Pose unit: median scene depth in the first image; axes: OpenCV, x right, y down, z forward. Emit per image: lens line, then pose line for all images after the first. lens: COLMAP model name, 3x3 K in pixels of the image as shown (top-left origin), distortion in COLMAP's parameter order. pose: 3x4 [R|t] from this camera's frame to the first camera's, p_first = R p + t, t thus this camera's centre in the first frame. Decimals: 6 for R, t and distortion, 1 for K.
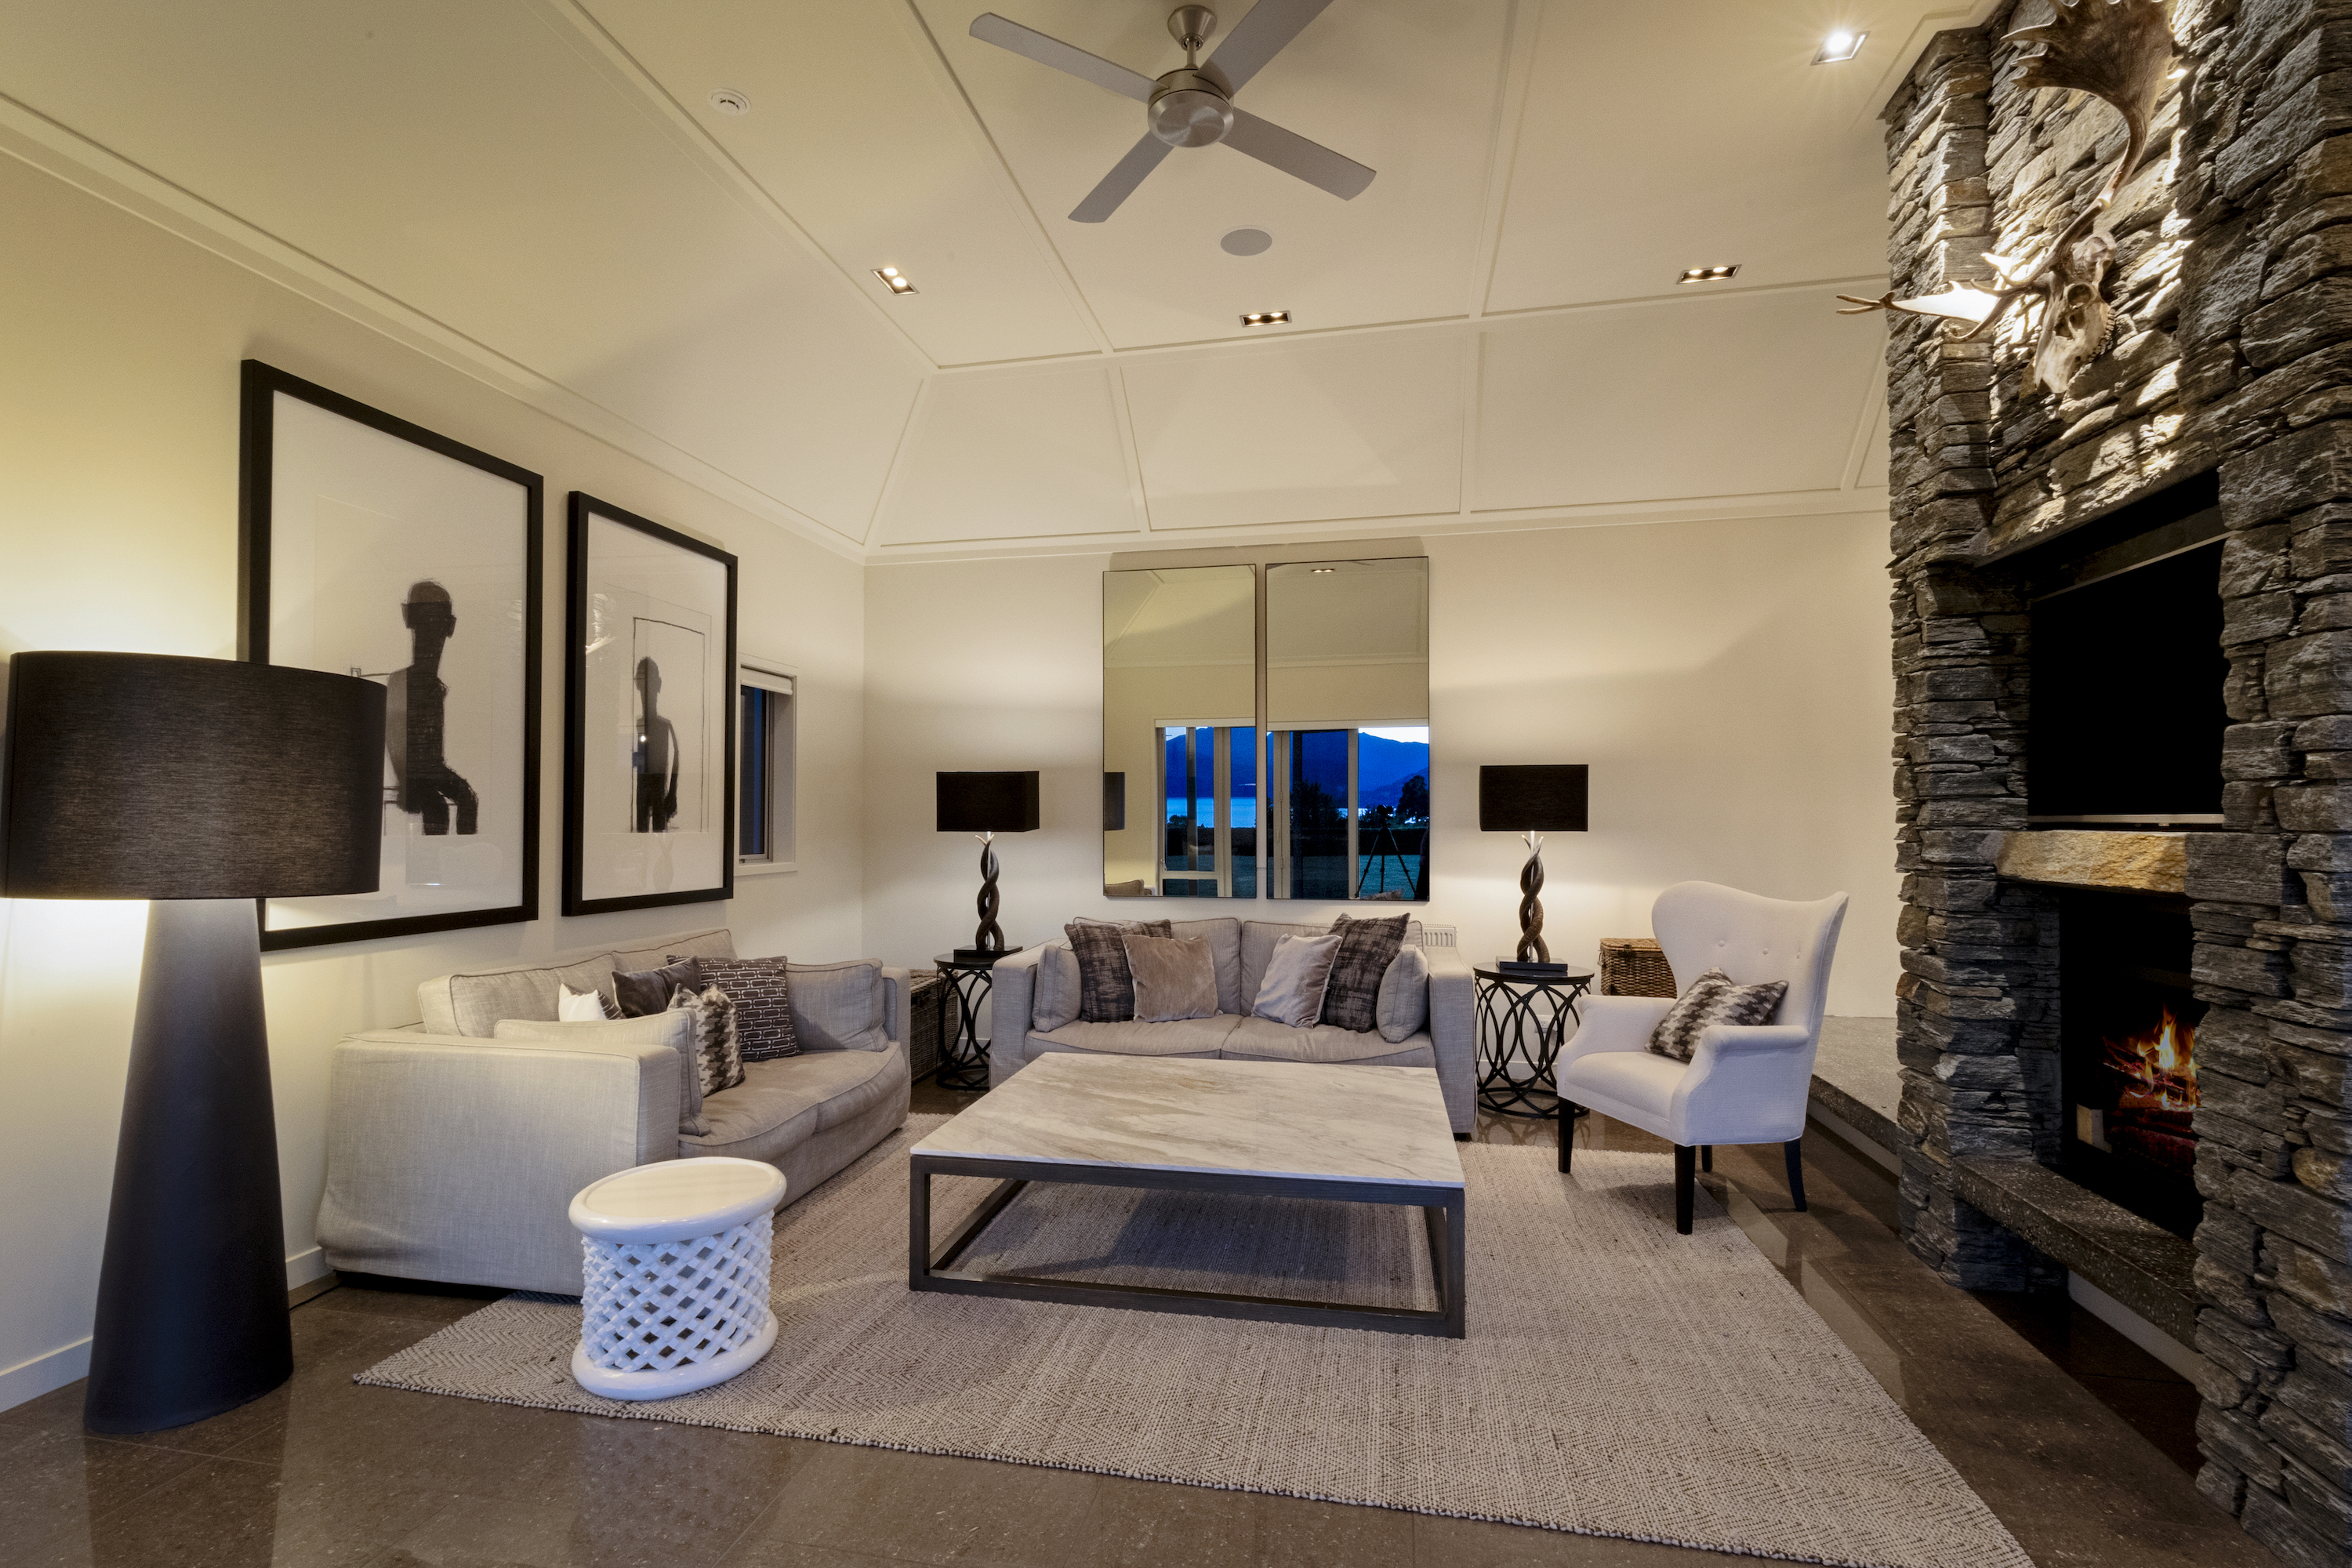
lens RADIAL K [[1112.5, 0, 1170.2], [0, 1112.5, 800.2], [0, 0, 1]] dist [0.009632, -0.001000]
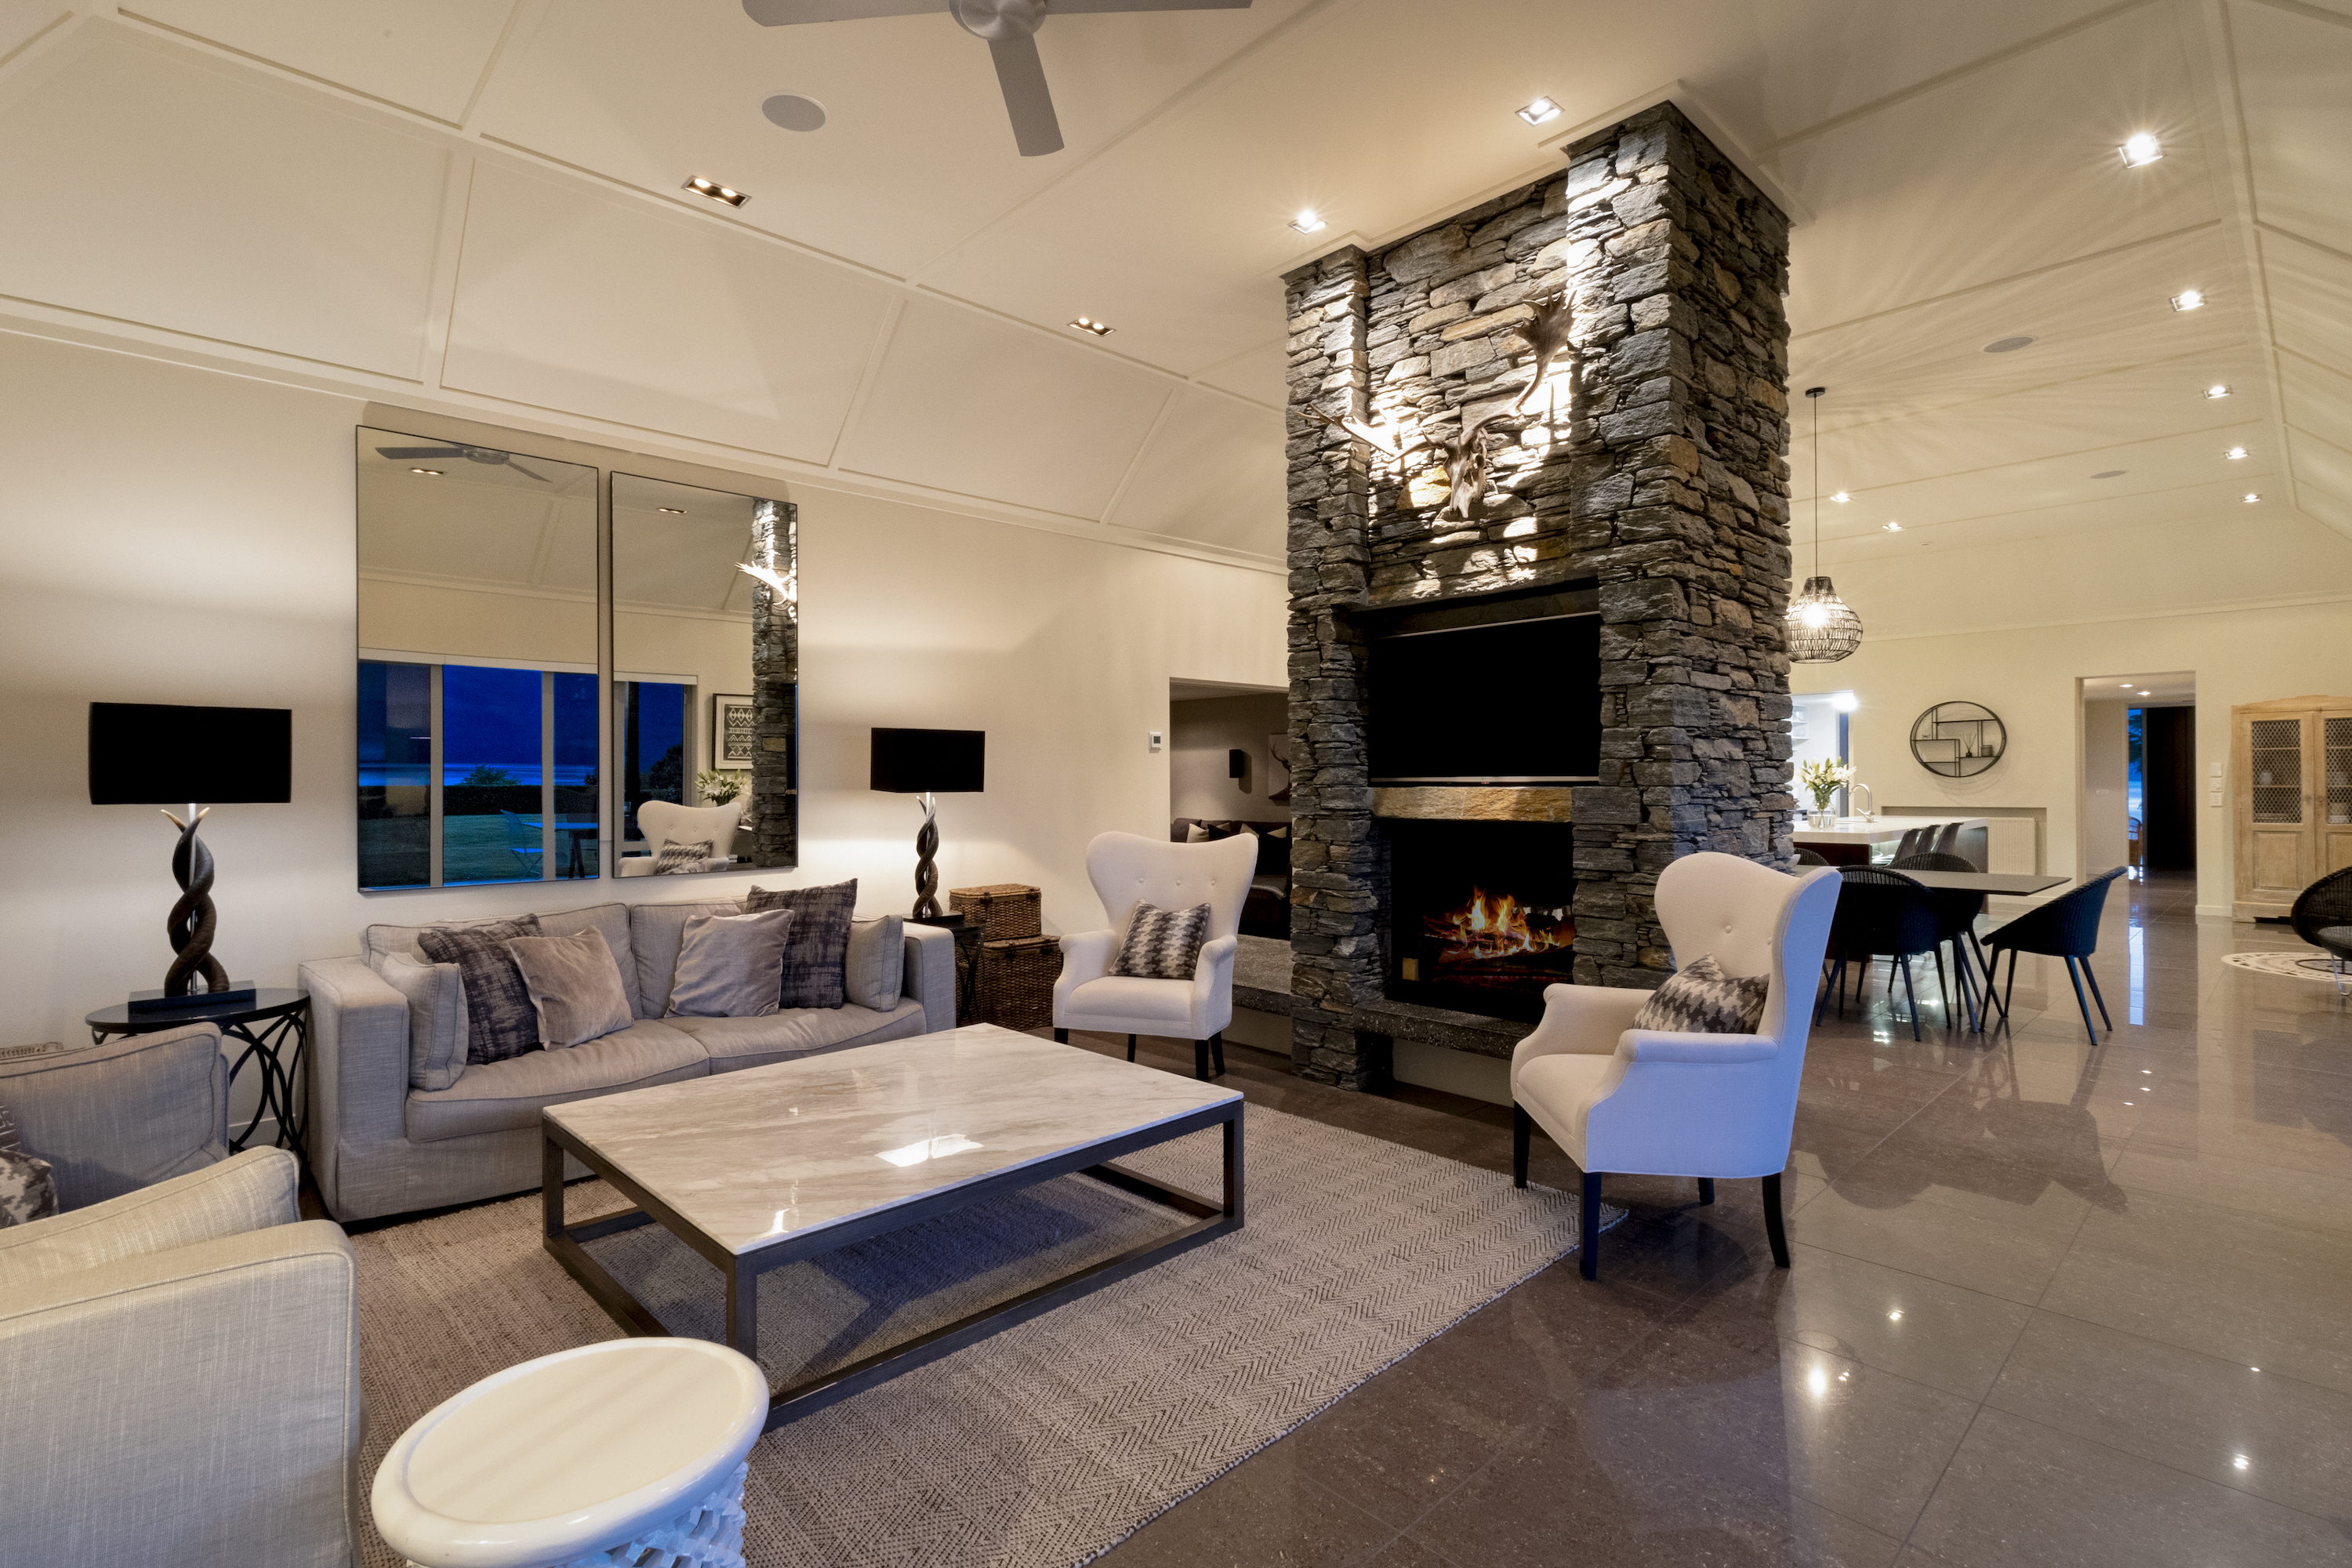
lens RADIAL K [[1076.3, 0, 1176.0], [0, 1076.3, 784.0], [0, 0, 1]] dist [0.003262, -0.000849]
pose [[0.573019, -0.004347, 0.819531, -0.614505], [-0.011135, 0.999852, 0.013089, 0.006038], [-0.819466, -0.016626, 0.572886, 0.373051]]
